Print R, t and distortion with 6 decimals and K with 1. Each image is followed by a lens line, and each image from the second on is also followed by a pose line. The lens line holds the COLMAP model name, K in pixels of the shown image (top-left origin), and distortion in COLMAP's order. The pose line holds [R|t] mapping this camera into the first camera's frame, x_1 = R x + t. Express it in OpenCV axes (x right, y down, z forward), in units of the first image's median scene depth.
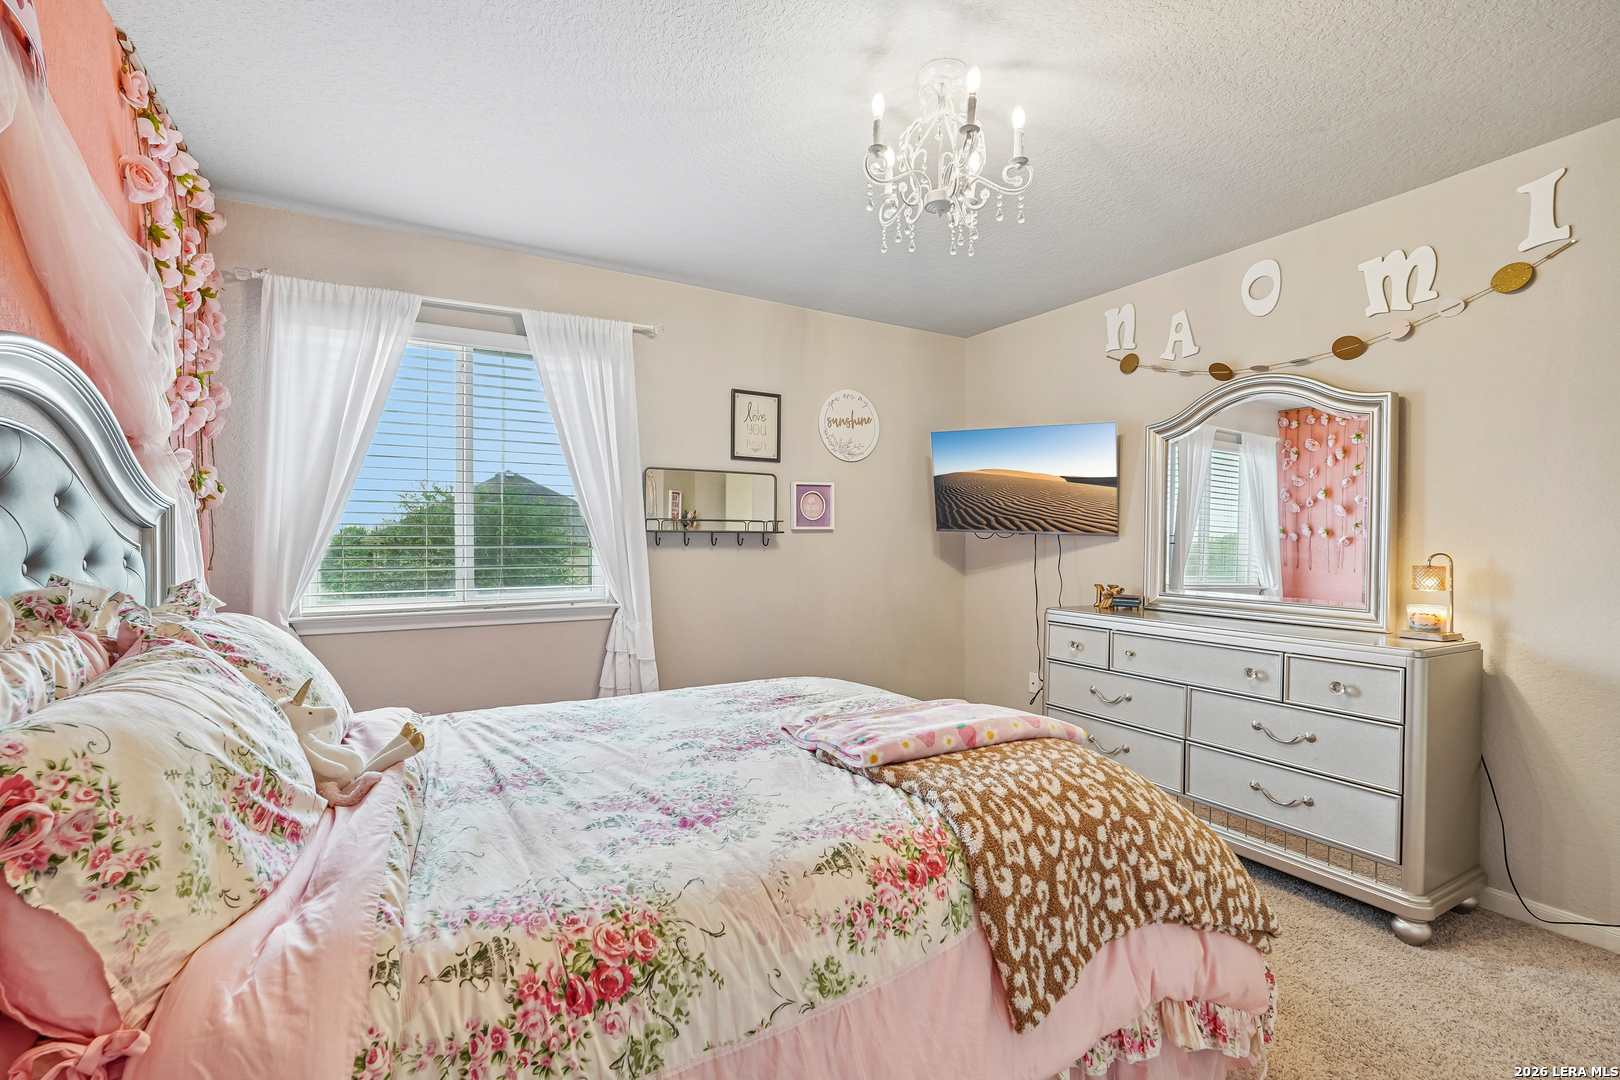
lens RADIAL K [[714.3, 0, 803.7], [0, 714.3, 541.6], [0, 0, 1]] dist [-0.015613, 0.007807]
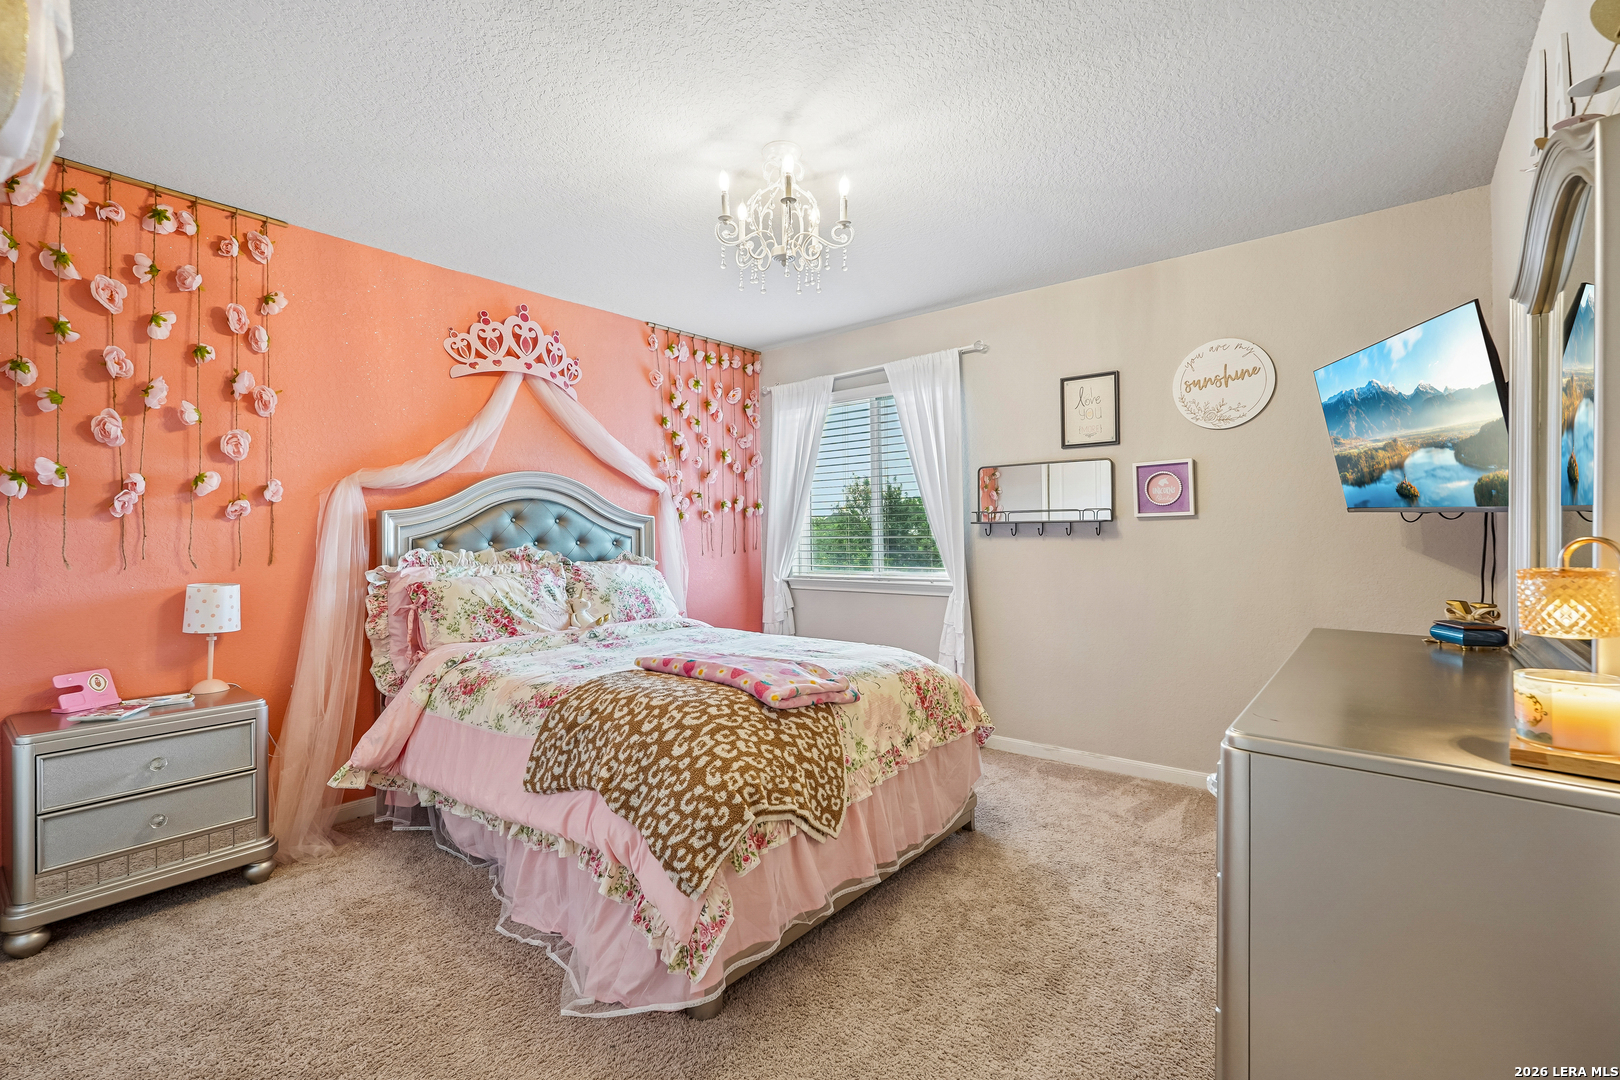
lens RADIAL K [[714.3, 0, 803.7], [0, 714.3, 541.6], [0, 0, 1]] dist [-0.015613, 0.007807]
pose [[0.349496, 0.001455, -0.936937, 0.732382], [0.005478, 0.999979, 0.003597, 0.008886], [0.936922, -0.006389, 0.349481, 0.324727]]
